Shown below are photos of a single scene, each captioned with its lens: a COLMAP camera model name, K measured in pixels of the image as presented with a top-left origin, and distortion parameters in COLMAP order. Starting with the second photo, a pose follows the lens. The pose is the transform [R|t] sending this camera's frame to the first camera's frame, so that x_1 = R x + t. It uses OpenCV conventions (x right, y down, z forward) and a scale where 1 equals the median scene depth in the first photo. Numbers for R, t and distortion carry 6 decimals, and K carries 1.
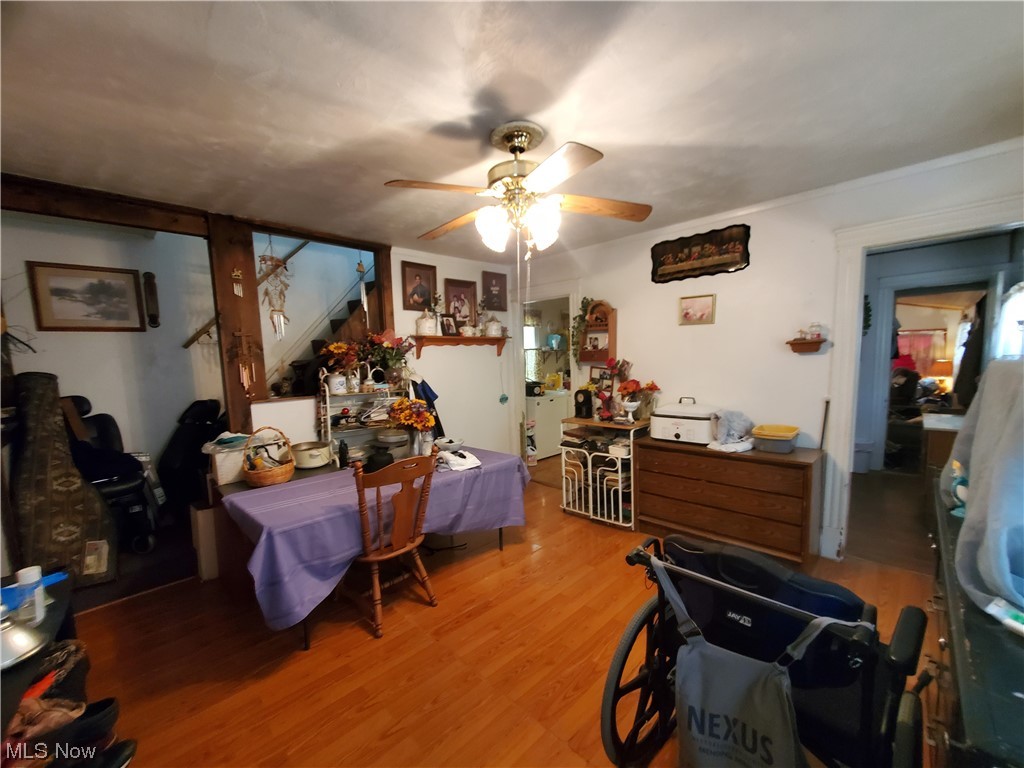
lens RADIAL K [[406.4, 0, 512.5], [0, 406.4, 388.7], [0, 0, 1]] dist [-0.001785, -0.001264]
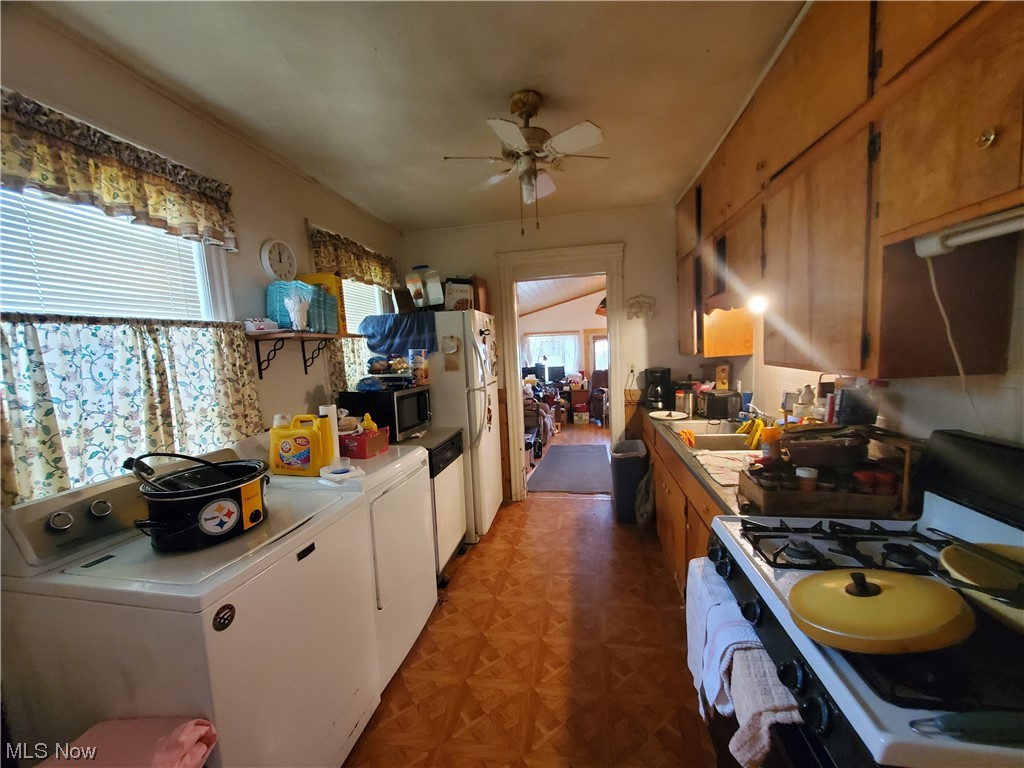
lens RADIAL K [[406.4, 0, 509.0], [0, 406.4, 388.9], [0, 0, 1]] dist [-0.001785, -0.001264]
pose [[0.826833, -0.075052, 0.557418, 0.065349], [0.083406, 0.996461, 0.010449, -0.043783], [-0.556230, 0.037853, 0.830166, 0.689059]]
